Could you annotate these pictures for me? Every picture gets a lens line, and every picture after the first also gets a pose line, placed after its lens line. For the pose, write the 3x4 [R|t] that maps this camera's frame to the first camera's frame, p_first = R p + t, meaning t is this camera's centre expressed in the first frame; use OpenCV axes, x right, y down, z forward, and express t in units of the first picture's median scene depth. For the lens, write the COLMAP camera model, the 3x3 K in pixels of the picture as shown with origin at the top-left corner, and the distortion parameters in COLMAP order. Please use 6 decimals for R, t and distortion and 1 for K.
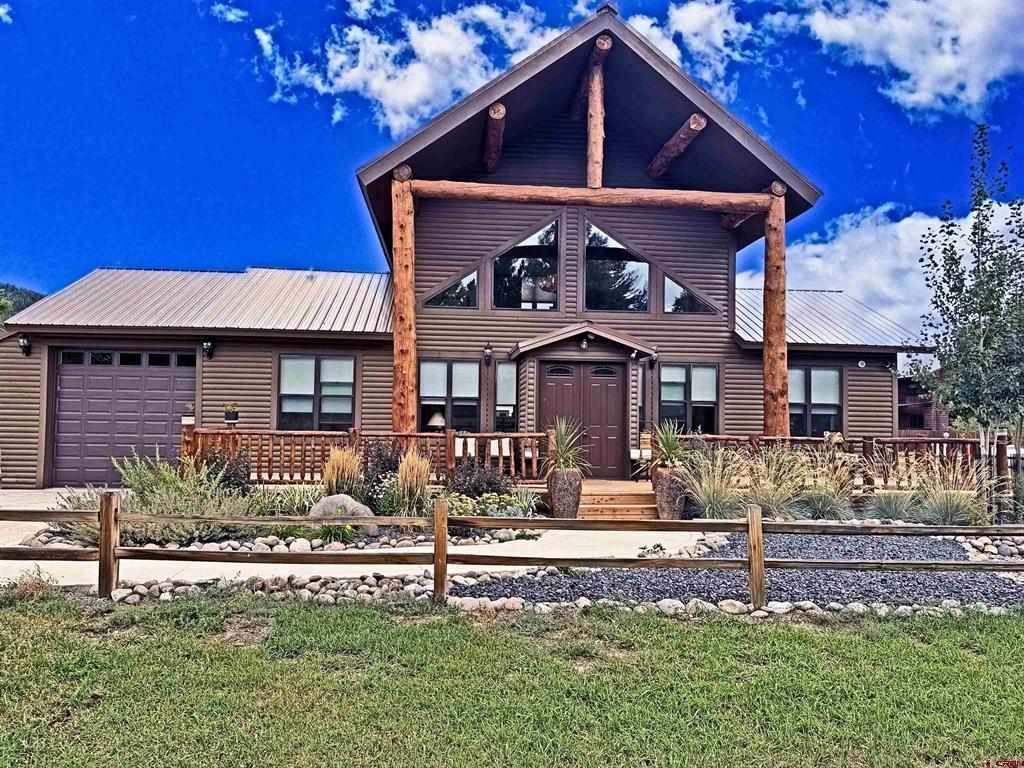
lens RADIAL K [[717.7, 0, 508.3], [0, 717.7, 387.1], [0, 0, 1]] dist [0.062900, -0.081344]
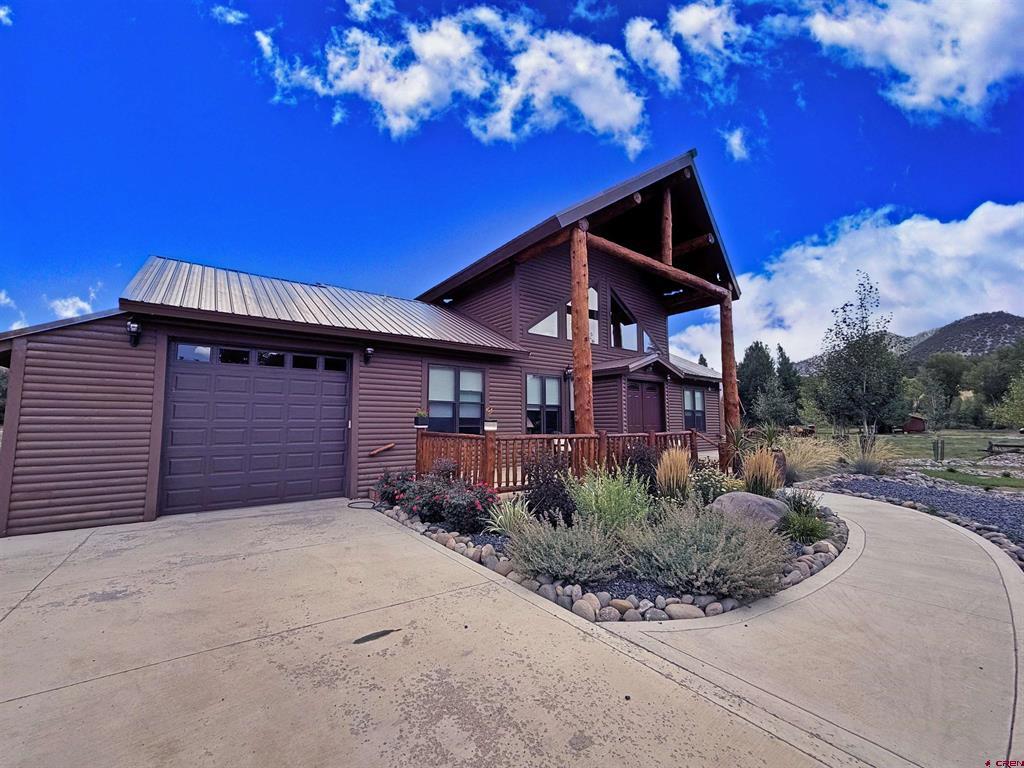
lens RADIAL K [[408.7, 0, 508.4], [0, 408.7, 388.9], [0, 0, 1]] dist [-0.001511, 0.000646]
pose [[0.844098, 0.031346, 0.535272, -0.642589], [-0.031471, 0.999465, -0.008901, -0.007695], [-0.535265, -0.009332, 0.844633, 0.496356]]
